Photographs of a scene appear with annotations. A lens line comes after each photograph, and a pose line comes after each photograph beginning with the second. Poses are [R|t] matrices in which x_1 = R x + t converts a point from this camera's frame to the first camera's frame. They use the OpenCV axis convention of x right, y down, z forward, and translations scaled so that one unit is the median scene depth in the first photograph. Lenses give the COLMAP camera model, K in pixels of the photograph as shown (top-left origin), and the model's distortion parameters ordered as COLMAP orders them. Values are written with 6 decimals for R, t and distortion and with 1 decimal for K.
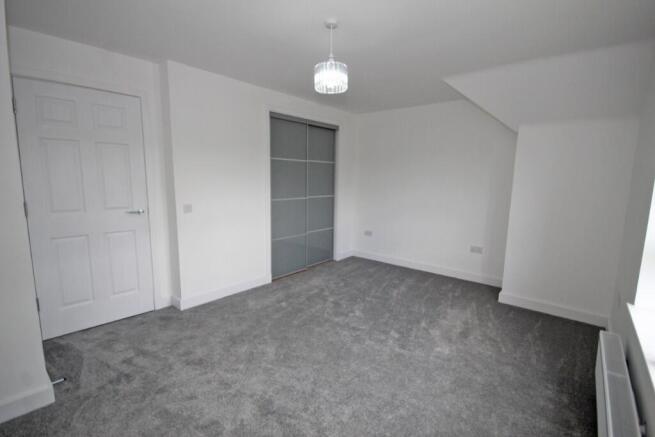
lens RADIAL K [[302.8, 0, 329.7], [0, 302.8, 217.4], [0, 0, 1]] dist [0.001274, -0.000050]
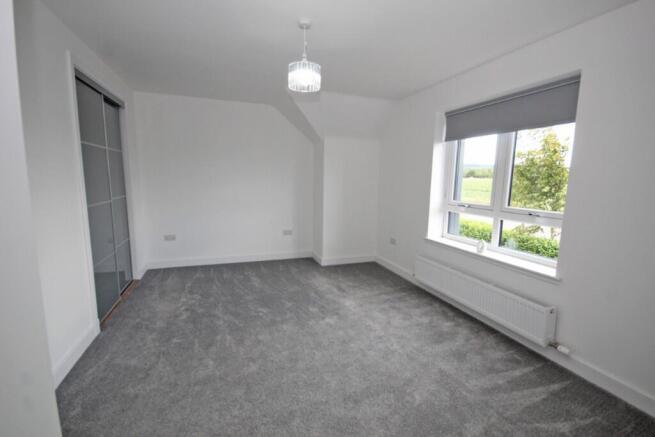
lens RADIAL K [[302.8, 0, 332.0], [0, 302.8, 215.9], [0, 0, 1]] dist [0.001274, -0.000050]
pose [[0.509145, -0.115613, 0.852881, -0.501077], [0.104063, 0.991936, 0.072341, -0.031754], [-0.854367, 0.051922, 0.517070, 0.234042]]
